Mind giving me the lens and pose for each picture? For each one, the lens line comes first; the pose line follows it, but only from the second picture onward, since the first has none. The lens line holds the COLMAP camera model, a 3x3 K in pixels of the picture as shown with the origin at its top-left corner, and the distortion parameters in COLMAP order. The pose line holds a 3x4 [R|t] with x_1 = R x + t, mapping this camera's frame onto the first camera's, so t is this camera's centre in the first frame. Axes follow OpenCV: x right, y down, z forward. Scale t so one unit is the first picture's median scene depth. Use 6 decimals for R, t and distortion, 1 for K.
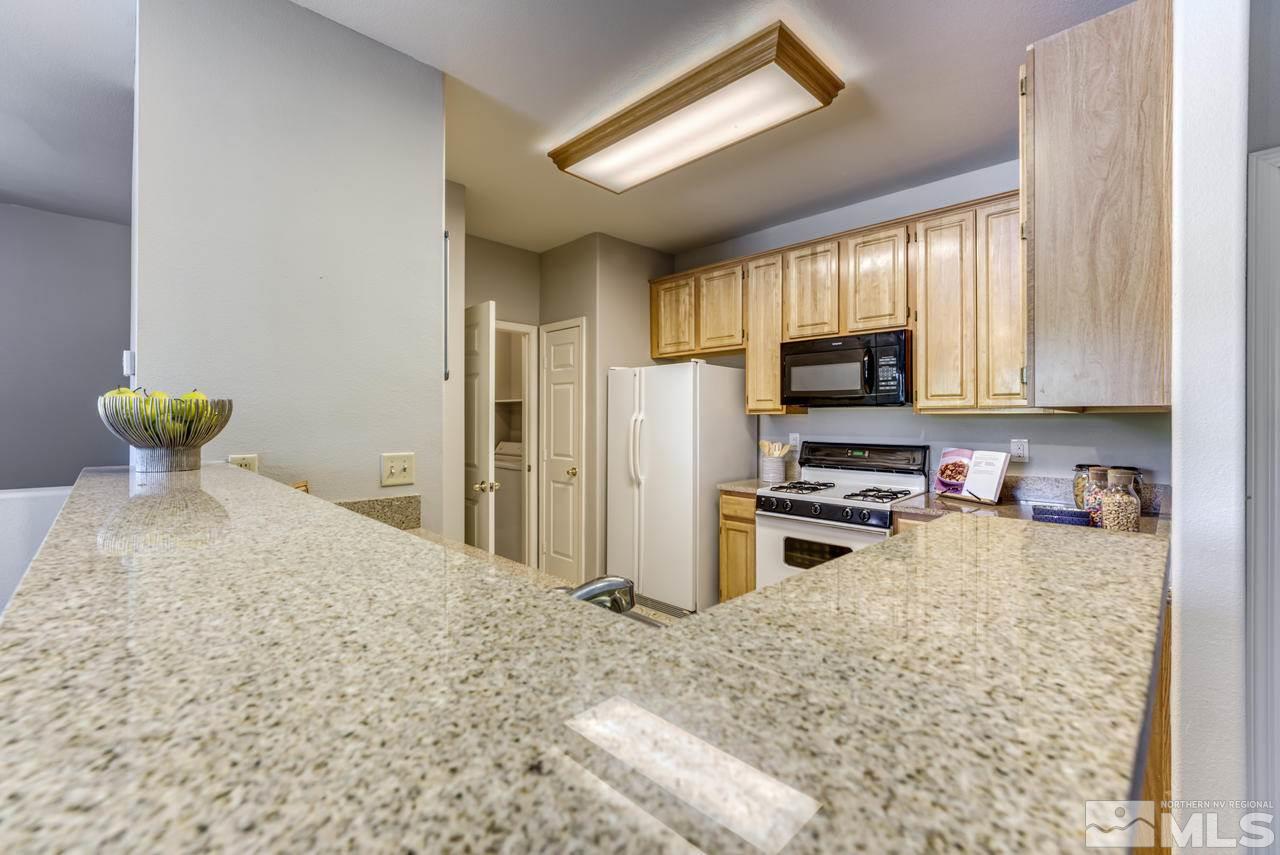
lens RADIAL K [[531.1, 0, 636.2], [0, 531.1, 417.0], [0, 0, 1]] dist [-0.005972, 0.000165]
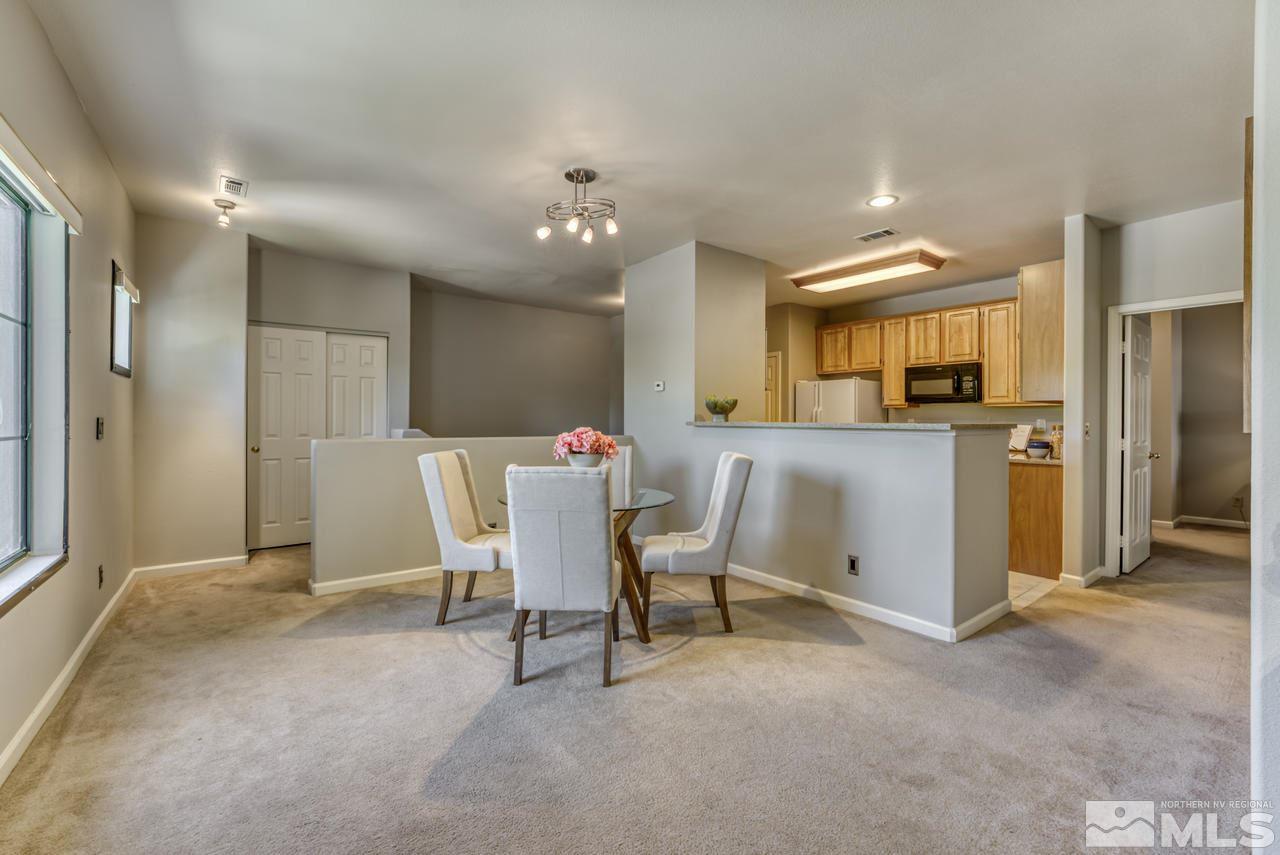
lens RADIAL K [[529.9, 0, 641.2], [0, 529.9, 419.7], [0, 0, 1]] dist [-0.001624, 0.000034]
pose [[0.991778, 0.001362, -0.127963, -0.386082], [-0.000998, 0.999995, 0.002903, 0.032420], [0.127966, -0.002752, 0.991775, -0.898458]]
